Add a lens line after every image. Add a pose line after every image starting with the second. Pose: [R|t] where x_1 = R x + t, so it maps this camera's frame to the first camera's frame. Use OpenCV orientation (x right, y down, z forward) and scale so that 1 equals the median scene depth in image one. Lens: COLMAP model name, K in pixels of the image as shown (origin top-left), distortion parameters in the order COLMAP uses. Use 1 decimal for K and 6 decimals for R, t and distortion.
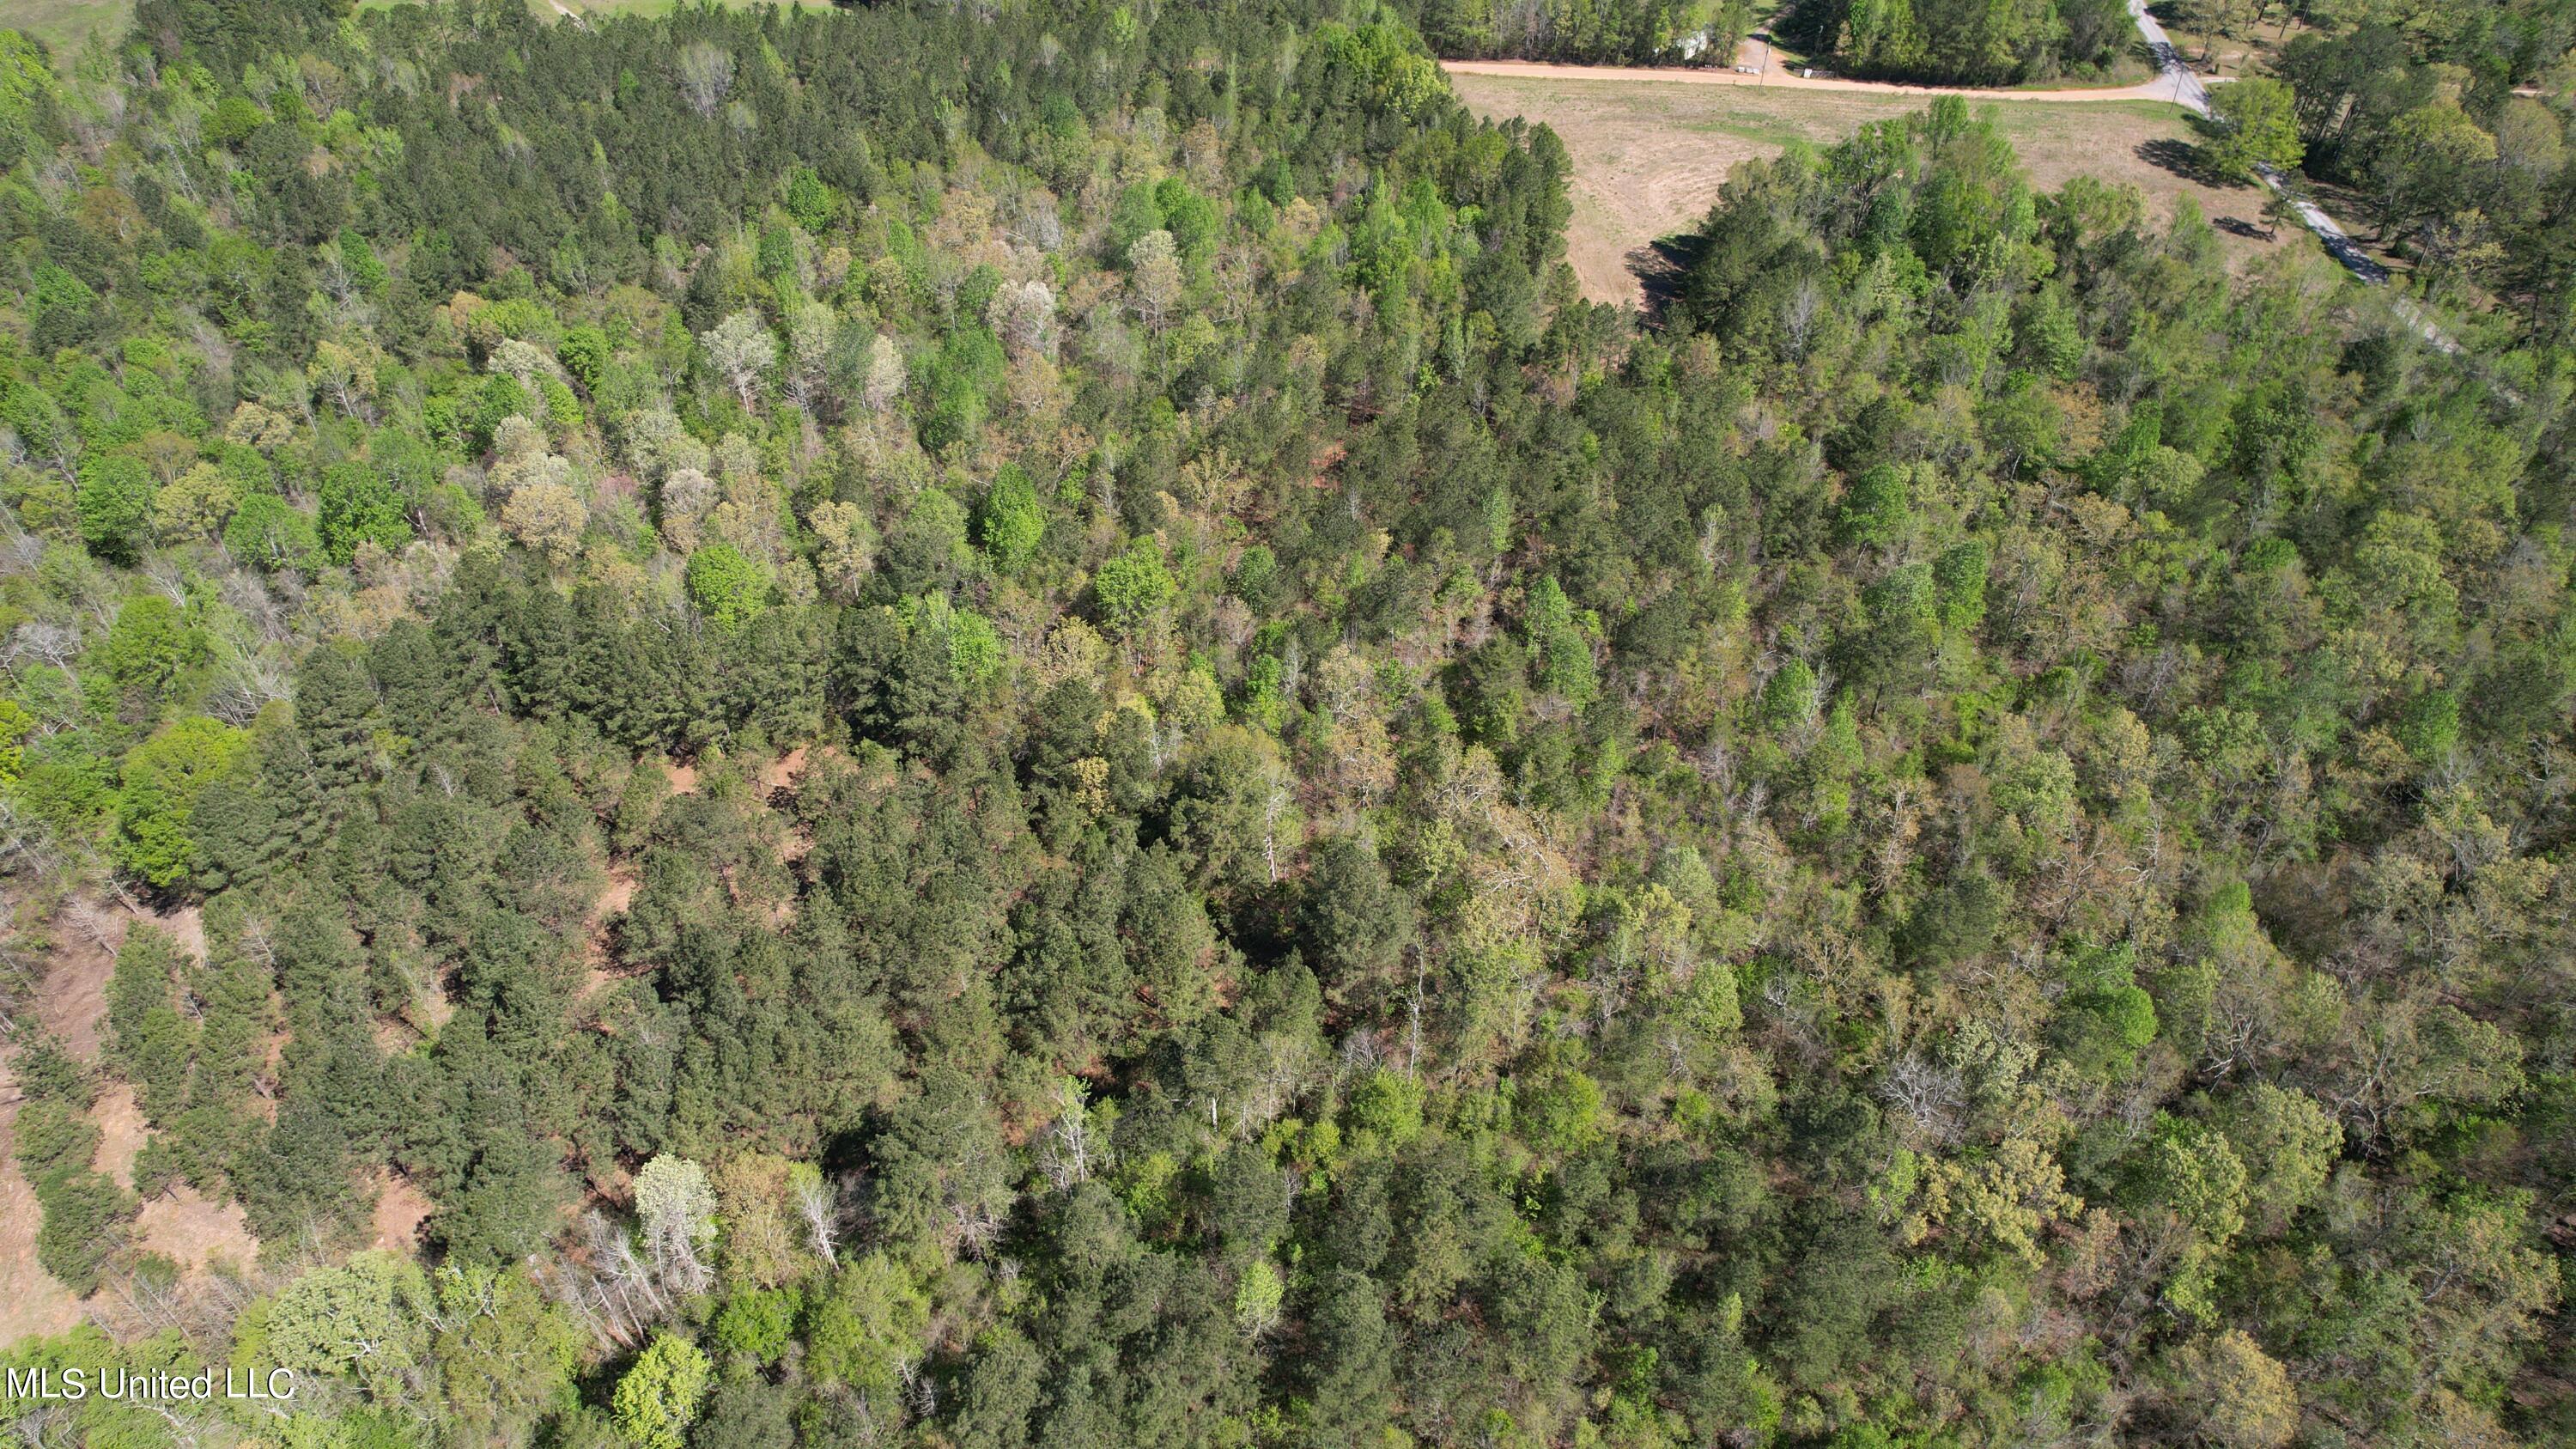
lens RADIAL K [[1638.5, 0, 1288.0], [0, 1638.5, 724.5], [0, 0, 1]] dist [-0.064014, 0.050285]
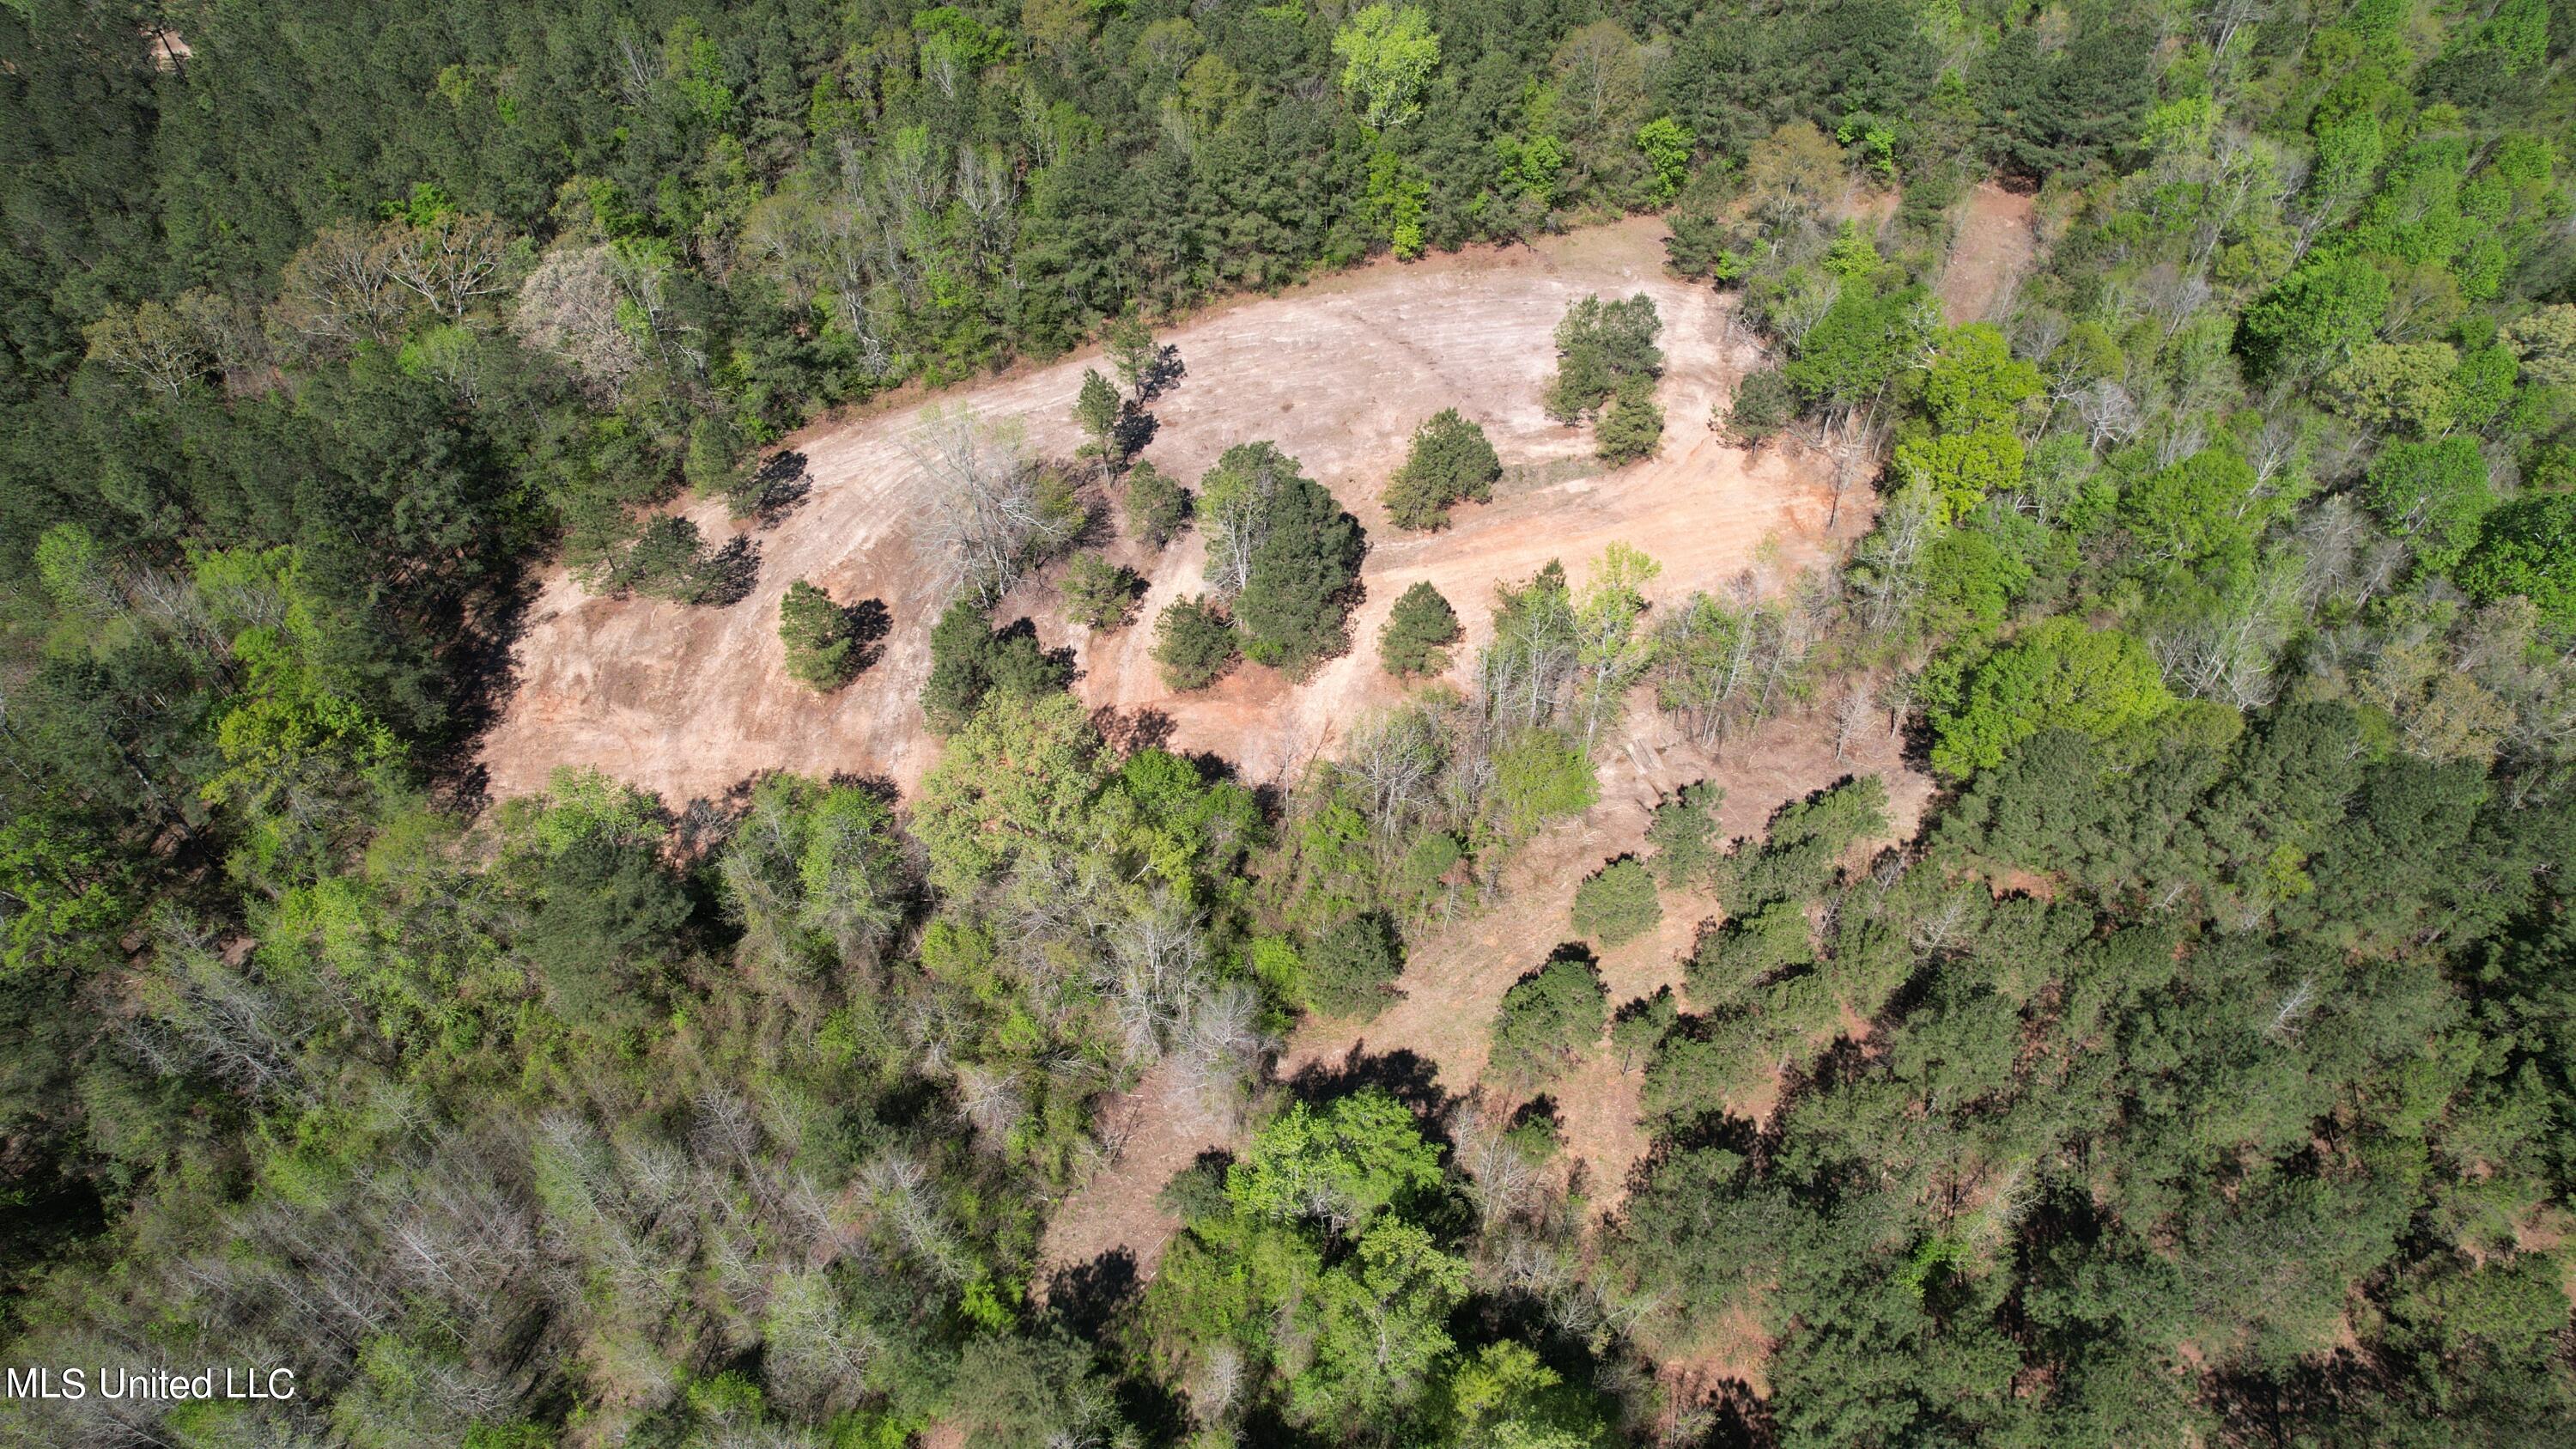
lens RADIAL K [[1638.5, 0, 1288.0], [0, 1638.5, 724.5], [0, 0, 1]] dist [-0.064014, 0.050285]
pose [[0.281110, 0.738068, -0.613378, -0.293427], [-0.635110, 0.622239, 0.457661, -0.063781], [0.719453, 0.260910, 0.643672, 0.246098]]
